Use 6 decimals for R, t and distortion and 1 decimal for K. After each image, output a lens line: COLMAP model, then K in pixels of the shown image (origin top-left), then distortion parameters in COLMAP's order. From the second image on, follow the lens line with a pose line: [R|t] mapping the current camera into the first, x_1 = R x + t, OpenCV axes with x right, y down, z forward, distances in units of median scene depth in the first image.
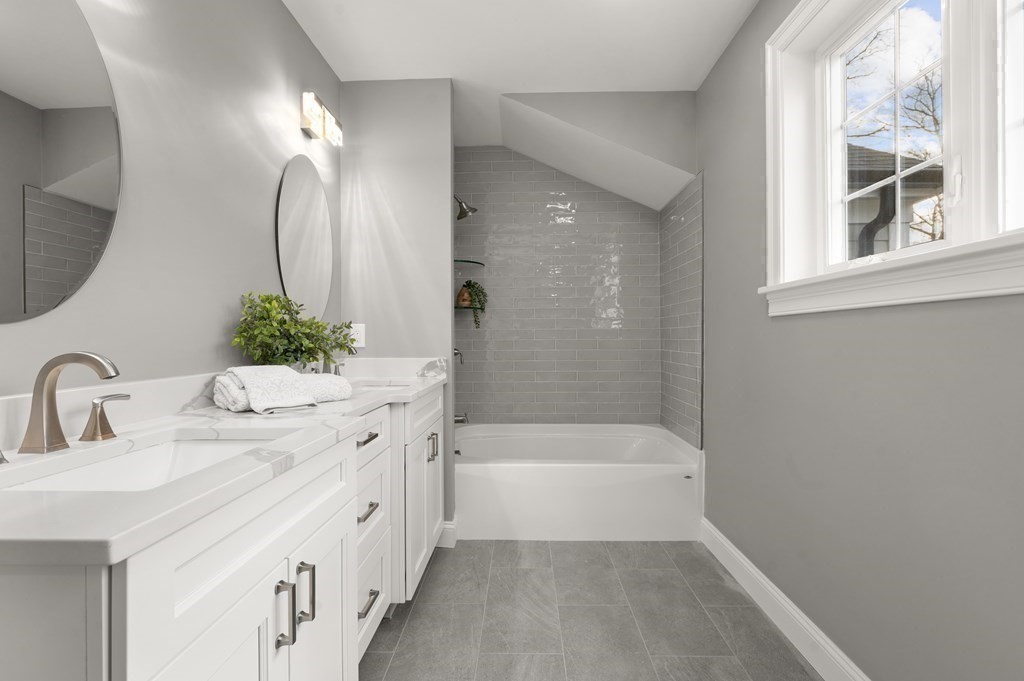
lens RADIAL K [[454.2, 0, 518.2], [0, 454.2, 337.0], [0, 0, 1]] dist [-0.000209, -0.000074]
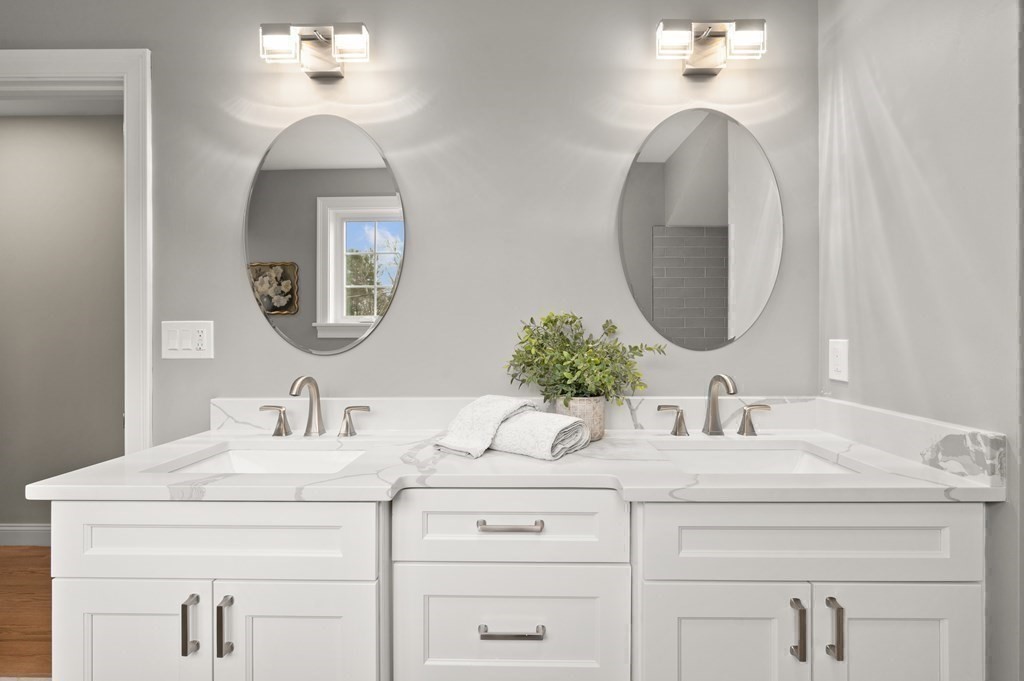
lens RADIAL K [[454.2, 0, 518.2], [0, 454.2, 337.0], [0, 0, 1]] dist [-0.000209, -0.000074]
pose [[0.009914, 0.009017, -0.999910, 0.210197], [0.005633, 0.999943, 0.009074, -0.039723], [0.999935, -0.005722, 0.009862, 0.606813]]
